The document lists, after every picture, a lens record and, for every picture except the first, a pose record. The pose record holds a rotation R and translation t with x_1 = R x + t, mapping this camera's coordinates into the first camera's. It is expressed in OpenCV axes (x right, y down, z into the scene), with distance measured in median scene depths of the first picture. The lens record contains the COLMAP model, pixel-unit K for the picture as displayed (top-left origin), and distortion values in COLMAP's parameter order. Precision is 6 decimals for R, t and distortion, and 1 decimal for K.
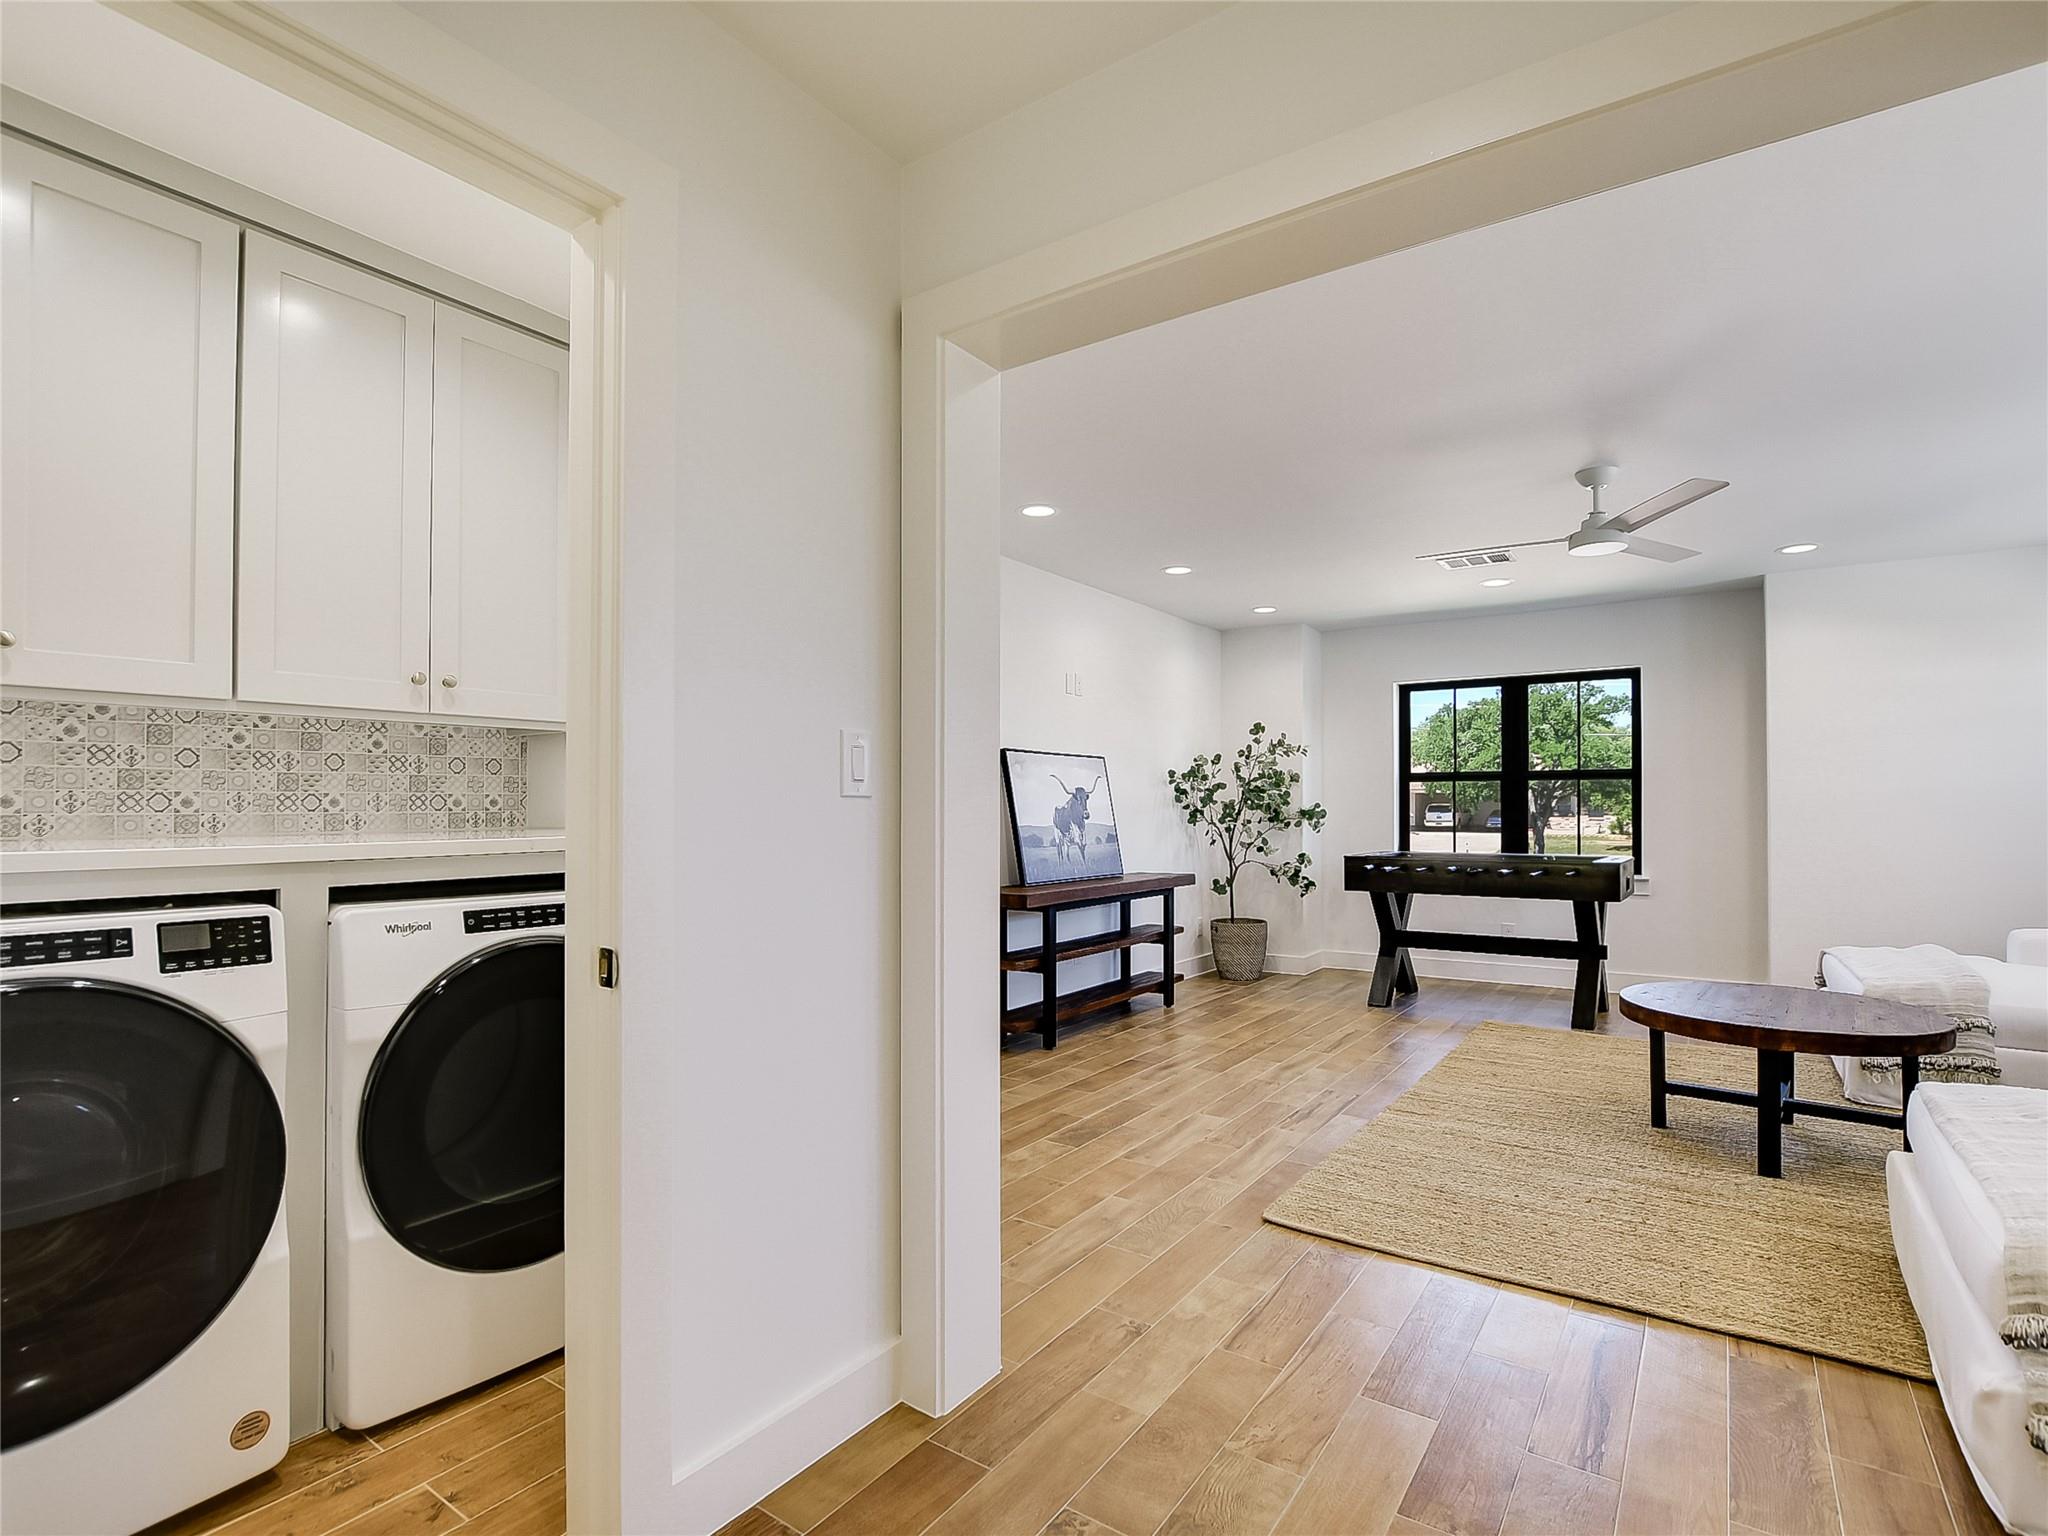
lens RADIAL K [[1038.0, 0, 1003.2], [0, 1038.0, 785.9], [0, 0, 1]] dist [-0.023613, 0.002646]
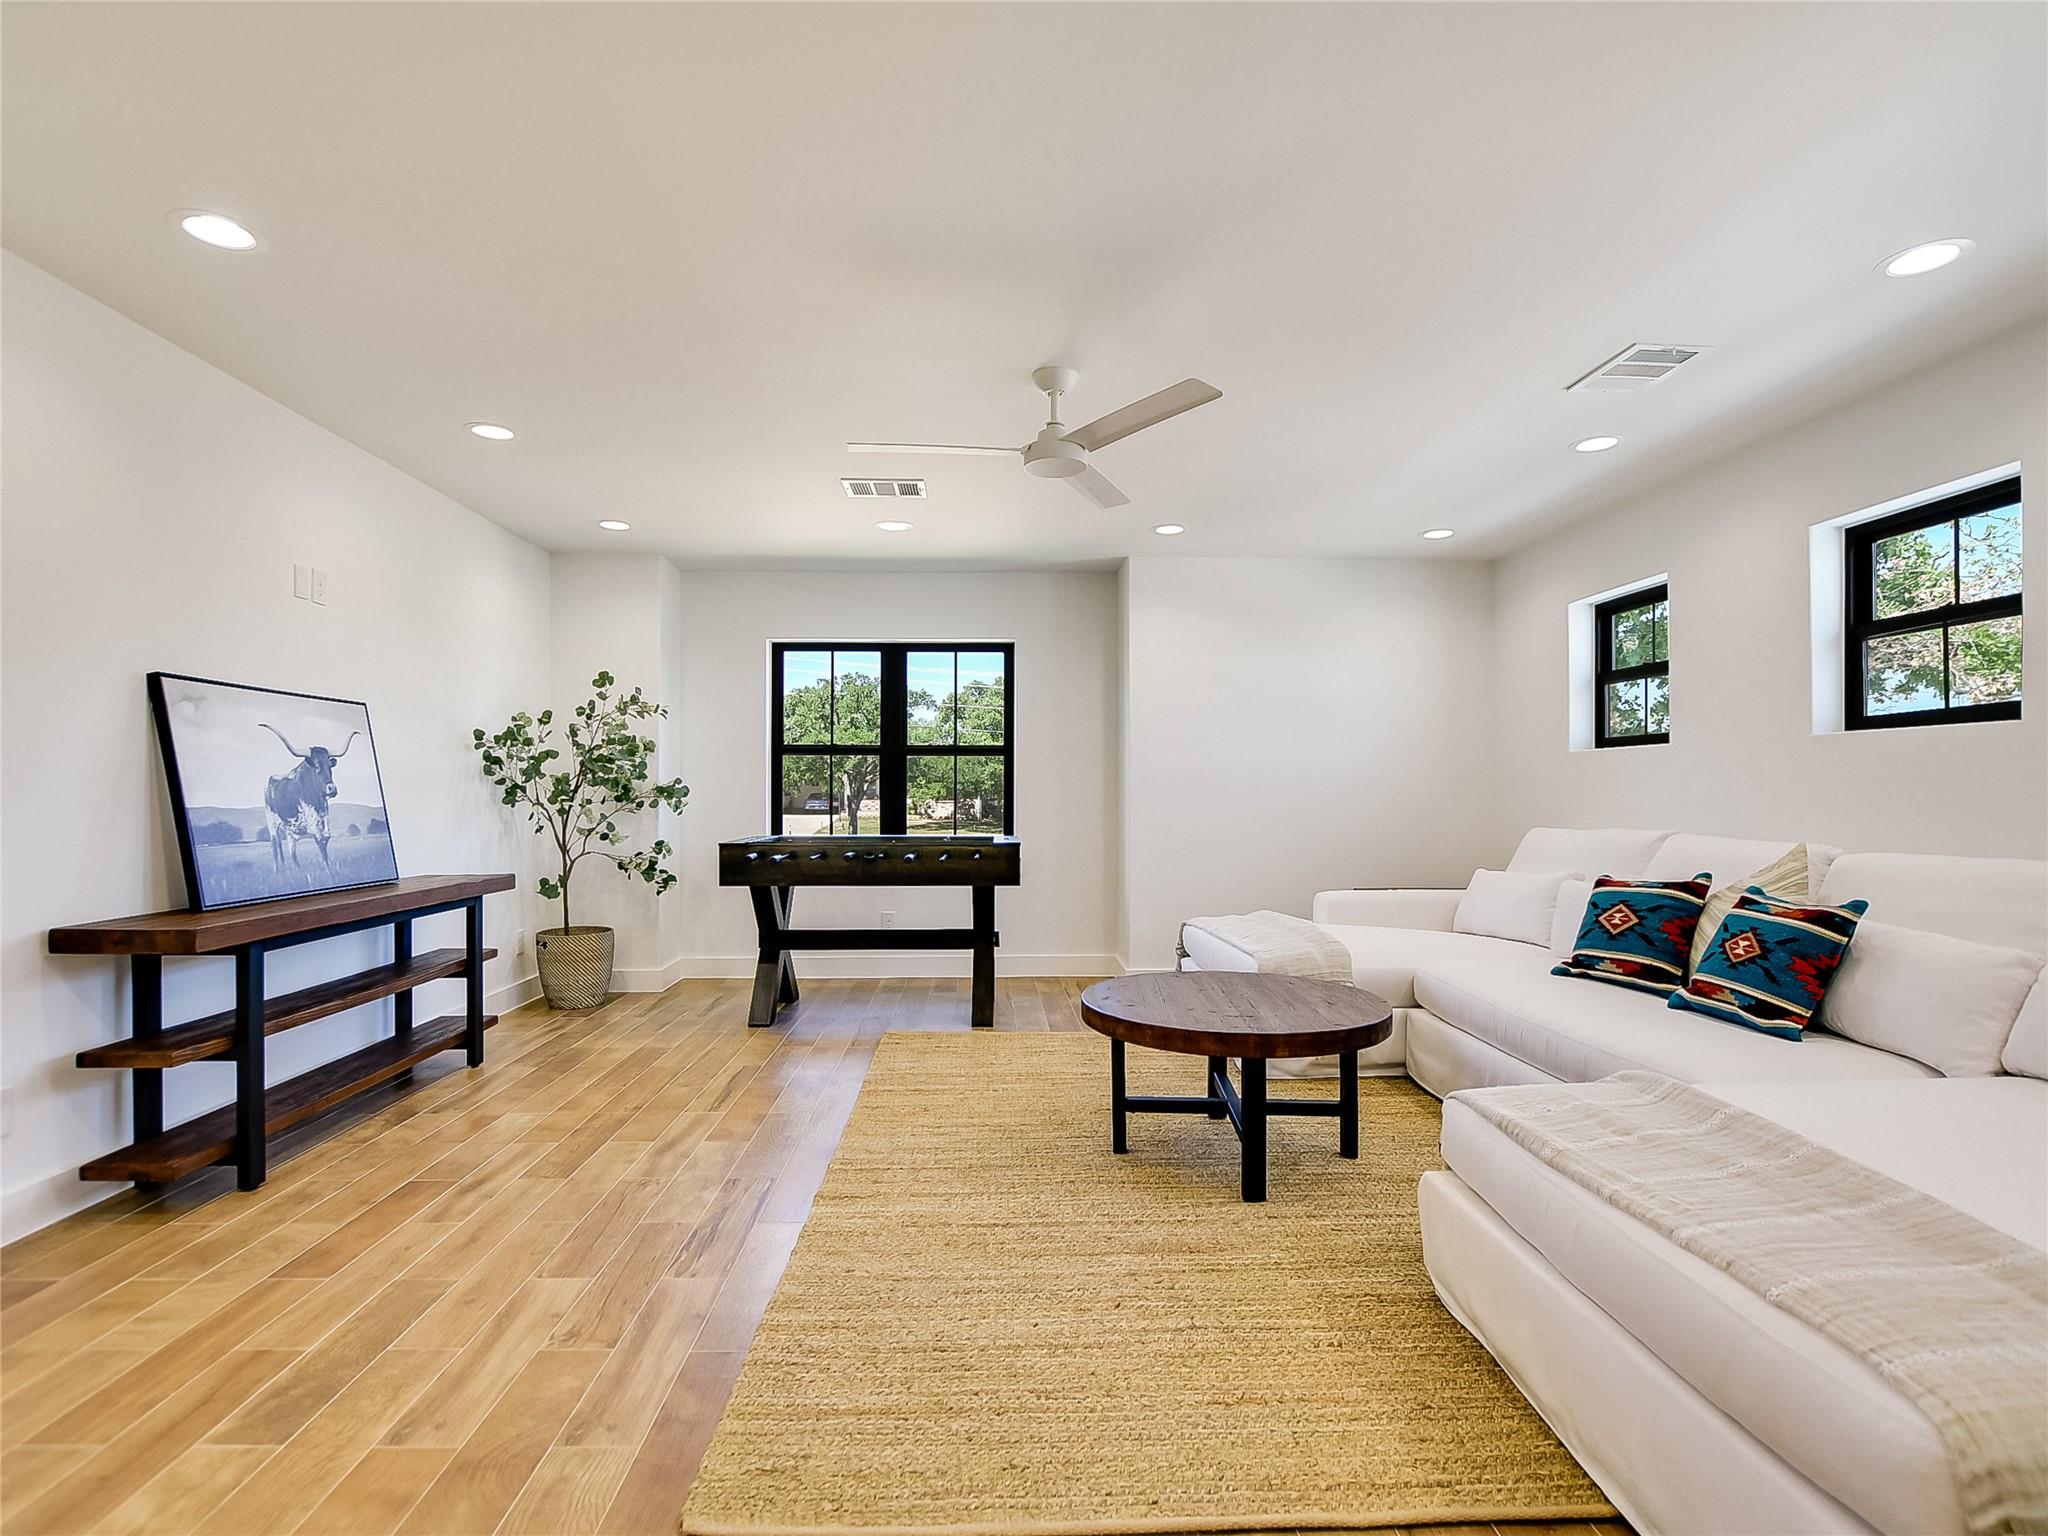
lens RADIAL K [[1038.0, 0, 1029.0], [0, 1038.0, 796.8], [0, 0, 1]] dist [-0.023613, 0.002646]
pose [[0.793487, -0.002508, 0.608582, 0.038304], [-0.013567, 0.999670, 0.021809, 0.013143], [-0.608436, -0.025561, 0.793191, 0.254450]]
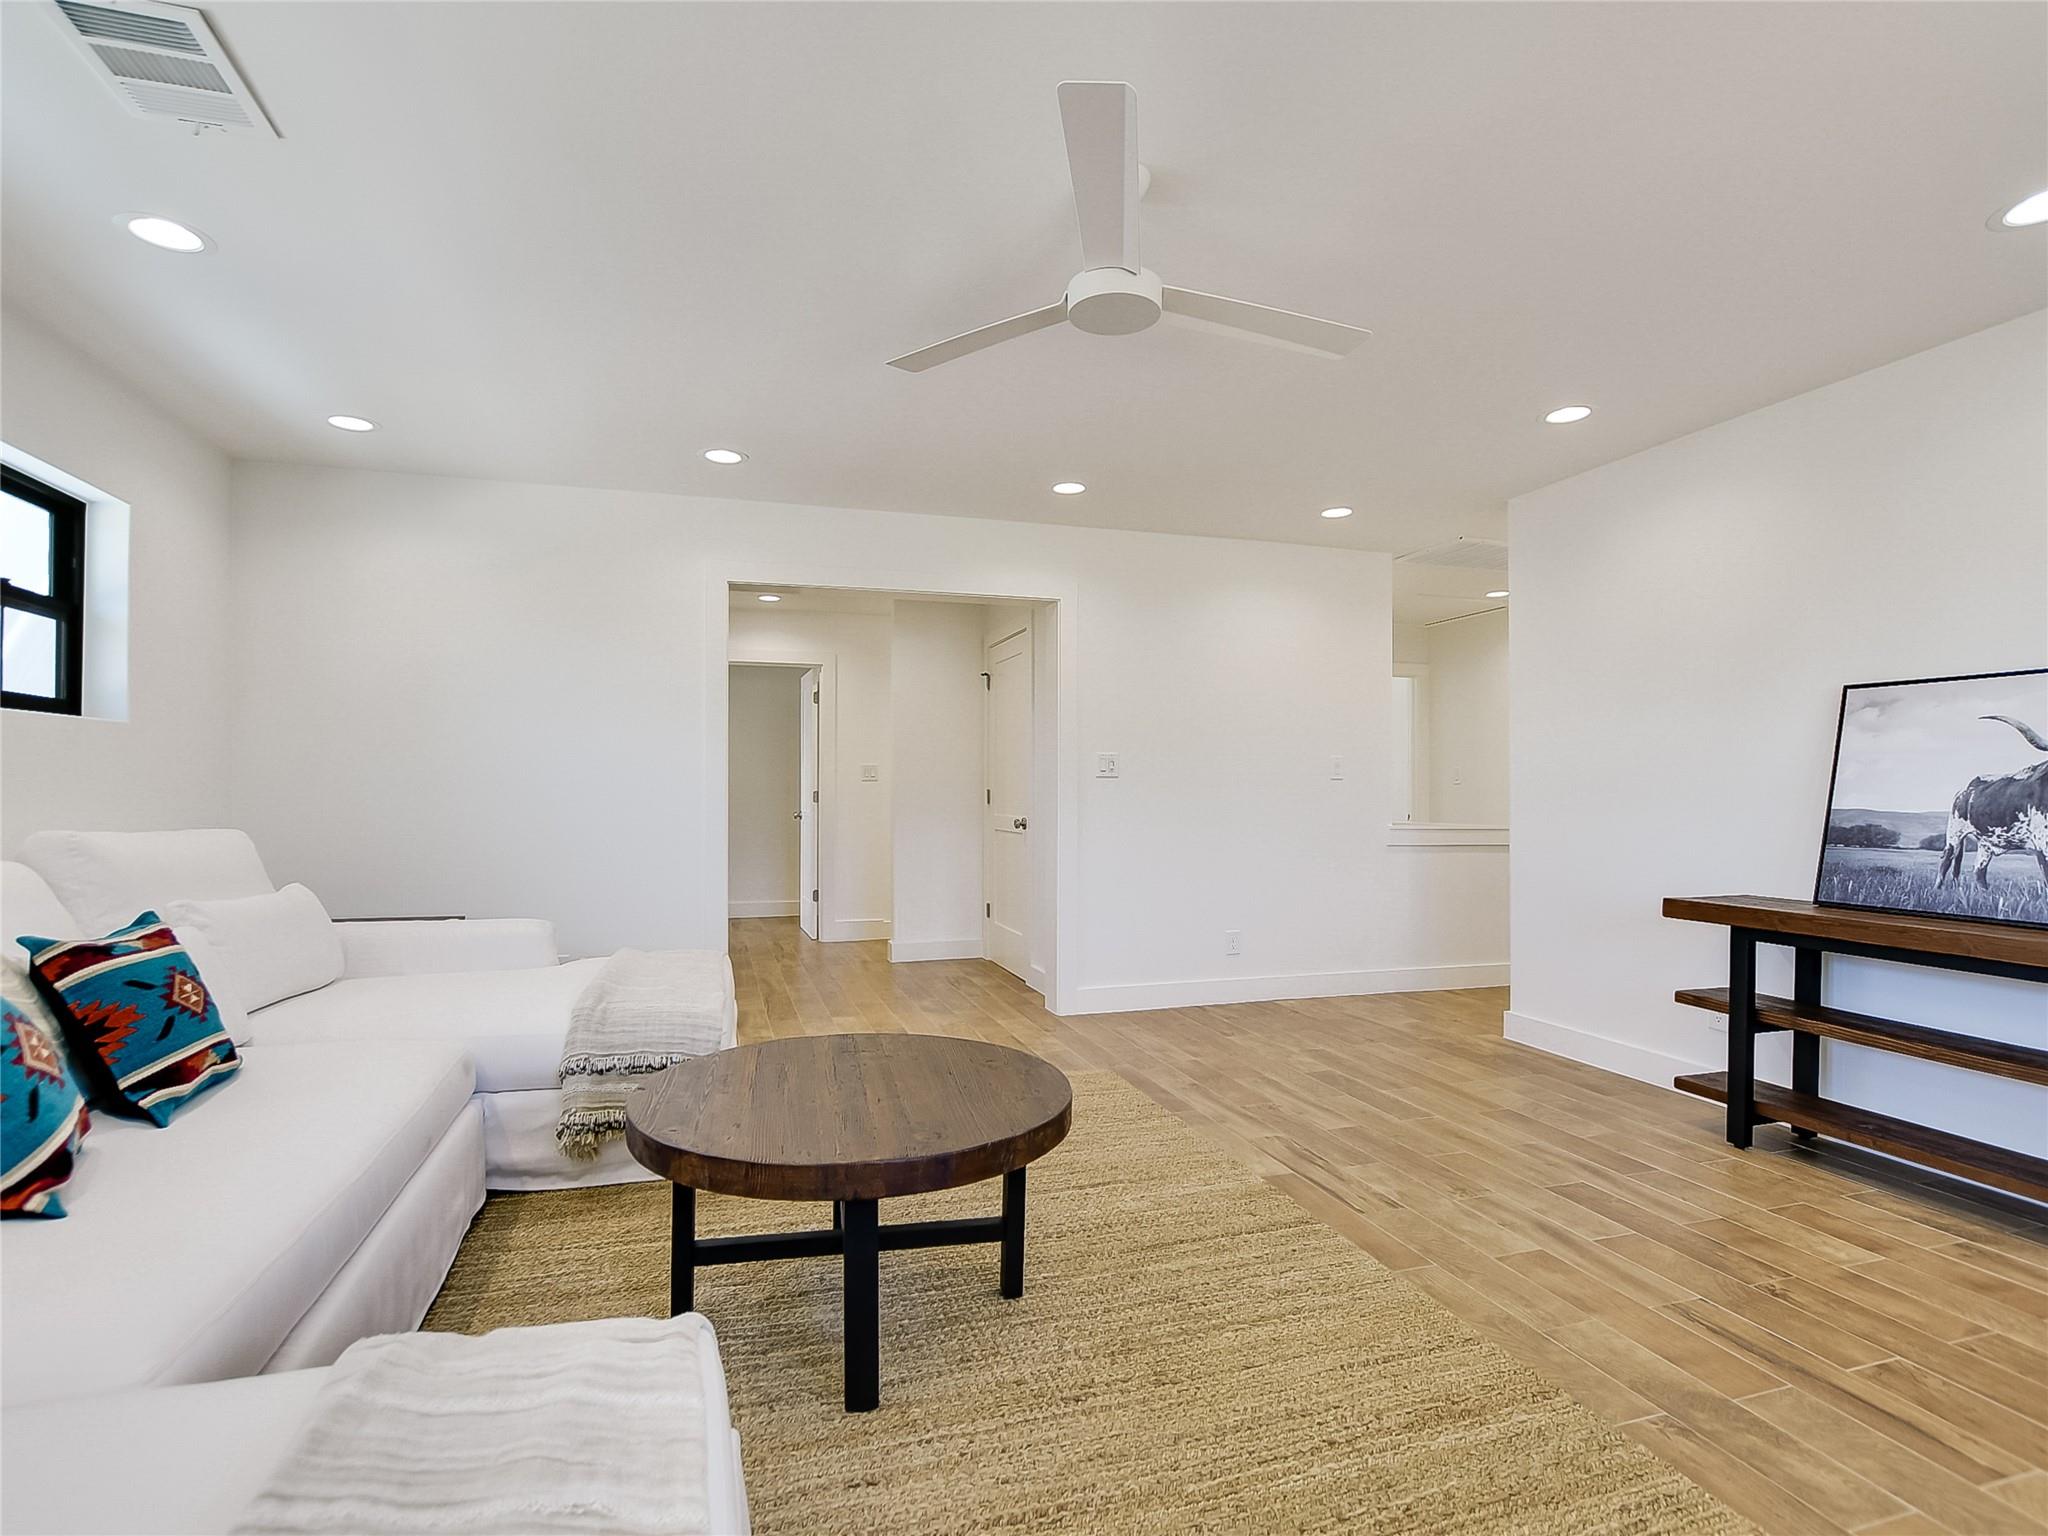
lens RADIAL K [[1038.0, 0, 1023.7], [0, 1038.0, 765.9], [0, 0, 1]] dist [-0.023613, 0.002646]
pose [[-0.623768, -0.030346, -0.781020, 0.759532], [0.005966, 0.999032, -0.043581, 0.034322], [0.781587, -0.031845, -0.622983, 0.954065]]
